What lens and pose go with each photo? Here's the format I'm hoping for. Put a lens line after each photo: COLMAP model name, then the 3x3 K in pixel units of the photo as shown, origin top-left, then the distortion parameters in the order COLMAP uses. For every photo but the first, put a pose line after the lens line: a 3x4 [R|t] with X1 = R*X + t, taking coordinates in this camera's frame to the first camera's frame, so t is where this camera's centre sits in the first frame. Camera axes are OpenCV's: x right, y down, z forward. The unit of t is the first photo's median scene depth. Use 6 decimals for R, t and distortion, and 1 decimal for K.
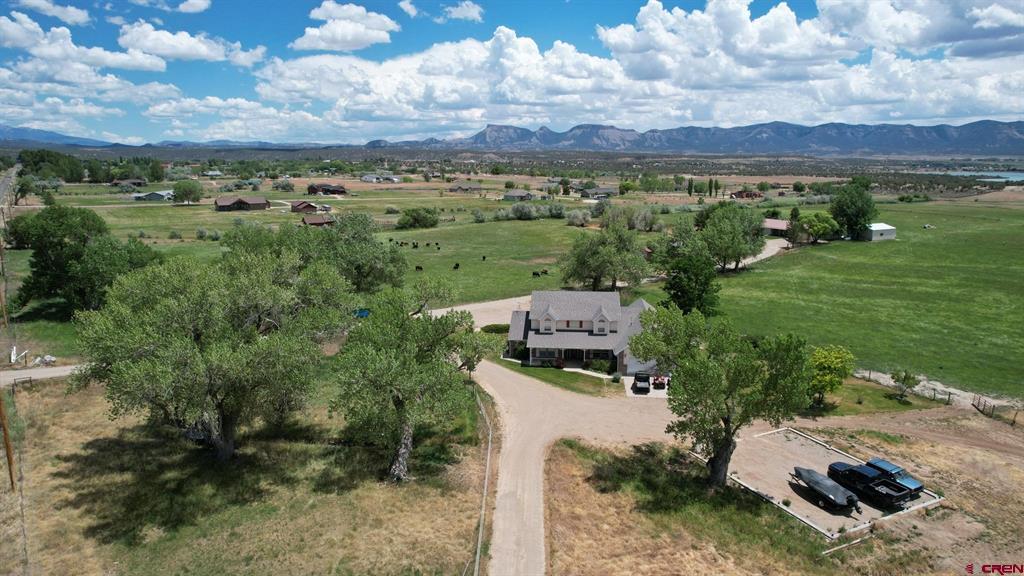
lens RADIAL K [[650.8, 0, 515.9], [0, 650.8, 293.0], [0, 0, 1]] dist [-0.083940, 0.074986]
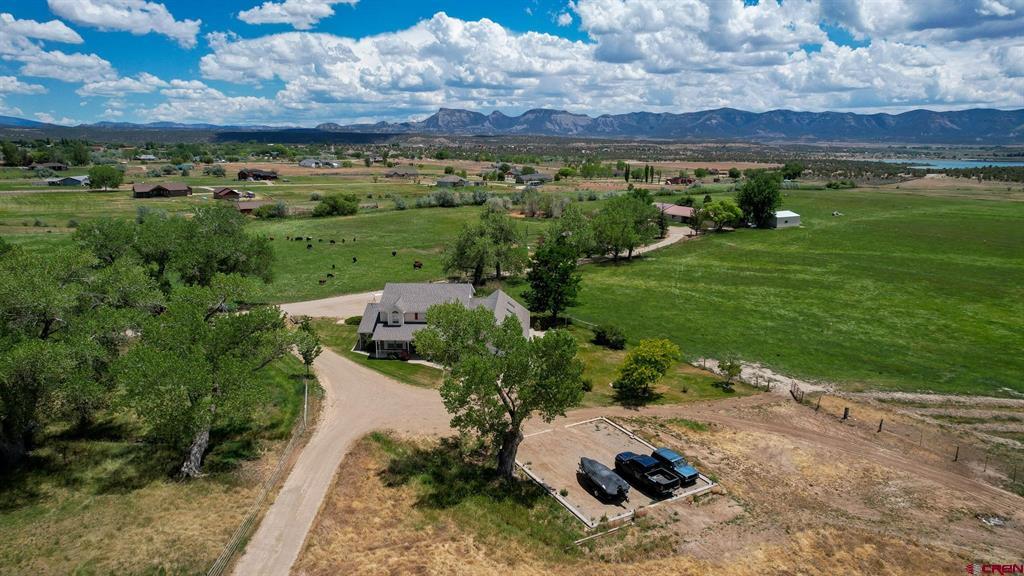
lens RADIAL K [[650.8, 0, 515.9], [0, 650.8, 293.0], [0, 0, 1]] dist [-0.083940, 0.074986]
pose [[0.997542, -0.008350, 0.069565, 0.041148], [0.006713, 0.999696, 0.023736, -0.002843], [-0.069742, -0.023211, 0.997295, -0.003623]]
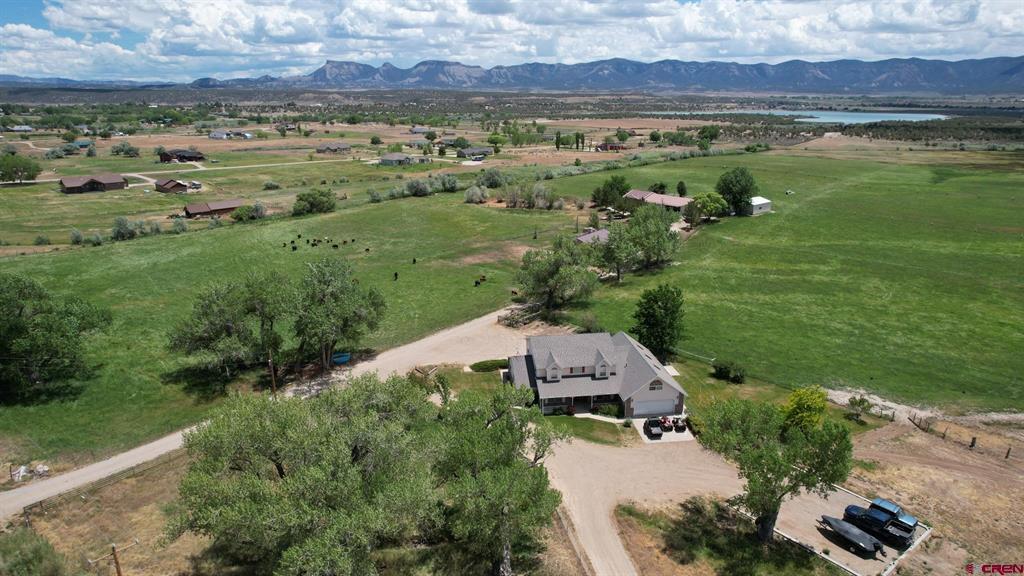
lens RADIAL K [[650.8, 0, 515.9], [0, 650.8, 293.0], [0, 0, 1]] dist [-0.083940, 0.074986]
pose [[0.973815, -0.067382, 0.217125, -0.058444], [0.046982, 0.994098, 0.097789, -0.047096], [-0.222433, -0.085028, 0.971233, -0.002476]]
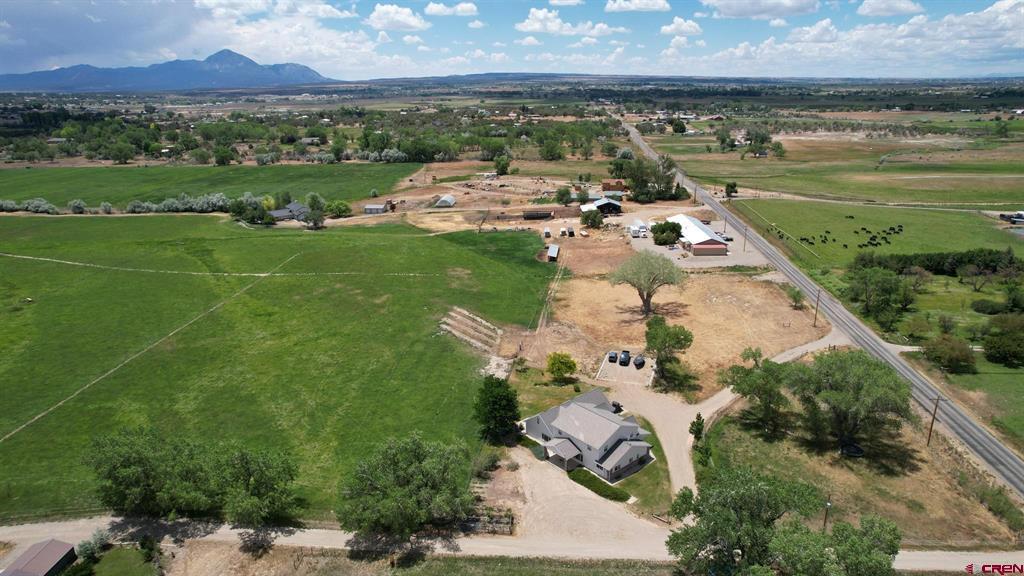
lens RADIAL K [[655.1, 0, 511.6], [0, 655.1, 295.4], [0, 0, 1]] dist [-0.080160, 0.069807]
pose [[-0.729450, -0.207132, 0.651920, -0.160539], [0.147715, 0.882865, 0.445792, -0.222360], [-0.667894, 0.421481, -0.613409, 0.484480]]
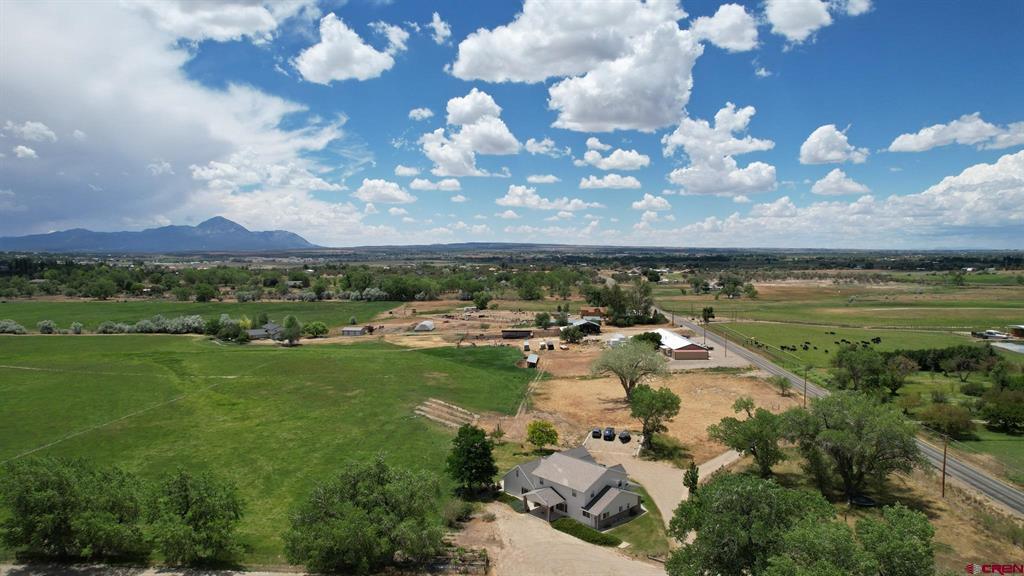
lens RADIAL K [[655.1, 0, 511.6], [0, 655.1, 295.4], [0, 0, 1]] dist [-0.080160, 0.069807]
pose [[-0.749536, -0.045757, 0.660381, -0.160320], [0.132616, 0.967004, 0.217523, -0.154715], [-0.648544, 0.250618, -0.718736, 0.497556]]
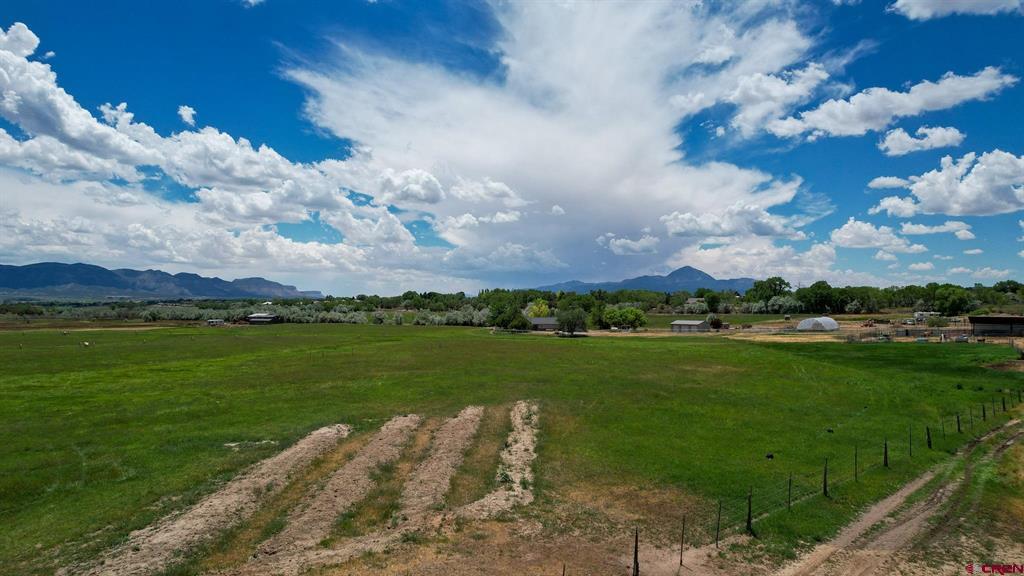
lens RADIAL K [[655.1, 0, 511.6], [0, 655.1, 295.4], [0, 0, 1]] dist [-0.080160, 0.069807]
pose [[-0.156815, 0.007940, 0.987596, 0.120088], [0.202364, 0.979010, 0.024262, 0.020276], [-0.966674, 0.203659, -0.155130, 0.176004]]
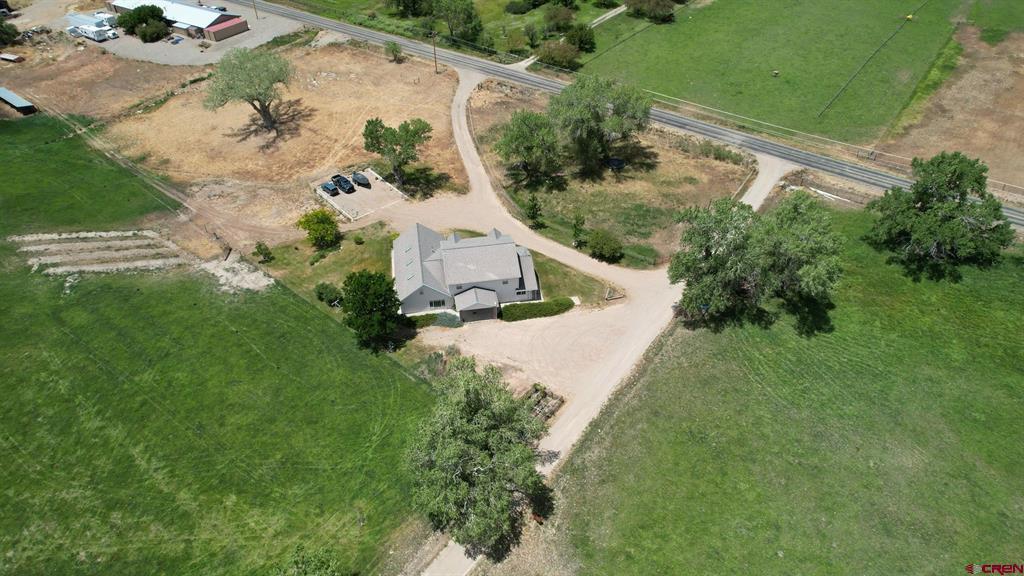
lens RADIAL K [[655.1, 0, 511.6], [0, 655.1, 295.4], [0, 0, 1]] dist [-0.080160, 0.069807]
pose [[-0.964039, 0.178425, -0.196959, 0.073763], [-0.044847, 0.621267, 0.782314, -0.228676], [0.261948, 0.763015, -0.590924, 0.467672]]
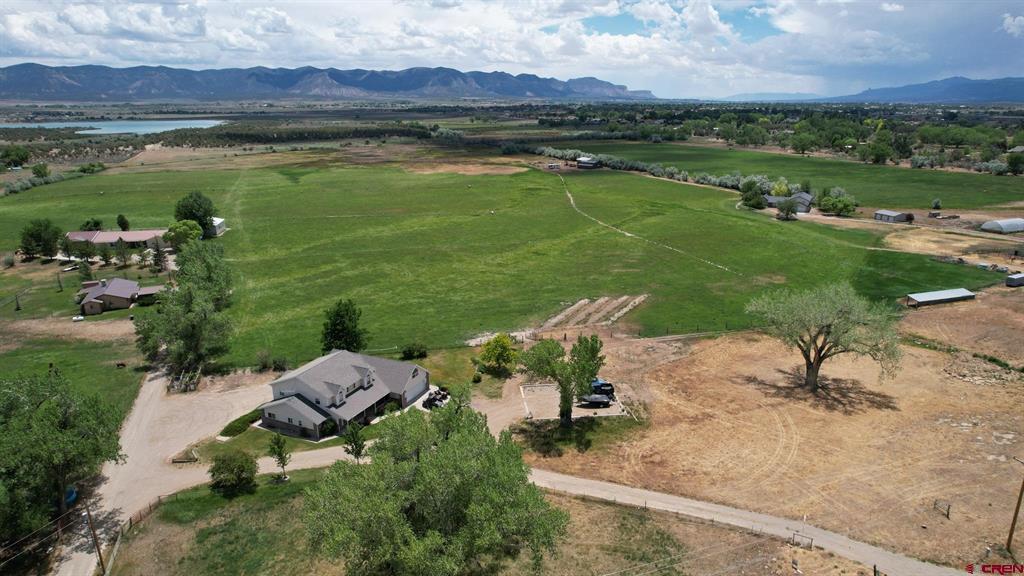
lens RADIAL K [[655.1, 0, 511.6], [0, 655.1, 295.4], [0, 0, 1]] dist [-0.080160, 0.069807]
pose [[0.325064, -0.273099, 0.905401, -0.213203], [0.195754, 0.956091, 0.218107, -0.079243], [-0.925210, 0.106337, 0.364251, 0.067734]]
